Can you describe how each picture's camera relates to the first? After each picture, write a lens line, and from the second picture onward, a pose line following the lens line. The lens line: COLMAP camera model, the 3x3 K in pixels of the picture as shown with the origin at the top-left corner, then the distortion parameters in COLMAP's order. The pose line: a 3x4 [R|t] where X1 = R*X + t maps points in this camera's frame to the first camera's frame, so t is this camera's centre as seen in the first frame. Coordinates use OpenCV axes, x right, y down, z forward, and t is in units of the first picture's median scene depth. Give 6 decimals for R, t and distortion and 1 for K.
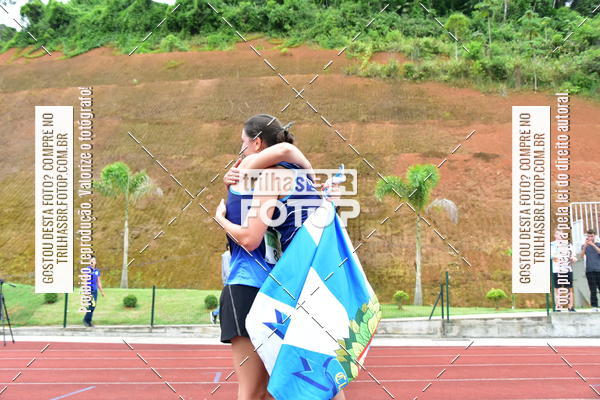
lens RADIAL K [[1408.1, 0, 310.6], [0, 1408.1, 201.2], [0, 0, 1]] dist [0.177357, 0.000000]
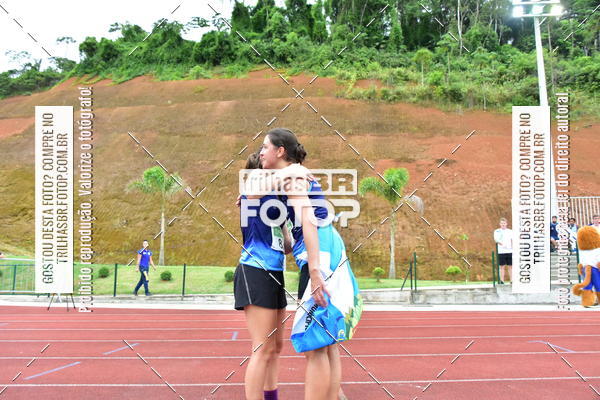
lens RADIAL K [[1408.1, 0, 309.9], [0, 1408.1, 216.2], [0, 0, 1]] dist [0.177357, 0.000000]
pose [[1.000000, -0.000314, 0.000900, 0.000777], [0.000304, 0.999943, 0.010646, 0.003703], [-0.000904, -0.010646, 0.999943, -0.268898]]
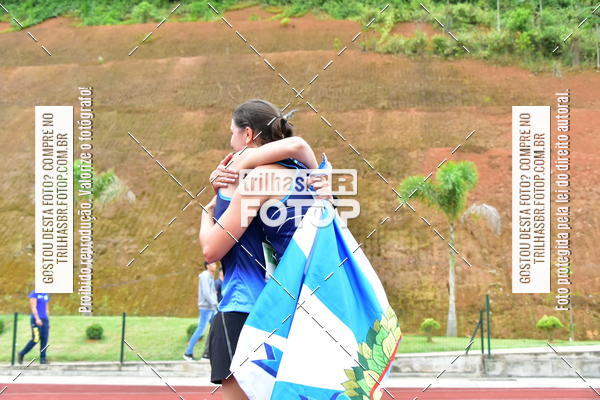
lens RADIAL K [[1408.1, 0, 300.7], [0, 1408.1, 196.1], [0, 0, 1]] dist [0.177357, 0.000000]
pose [[0.999974, -0.002208, -0.006904, -0.004309], [0.002184, 0.999992, -0.003470, -0.003690], [0.006912, 0.003455, 0.999970, 0.192557]]
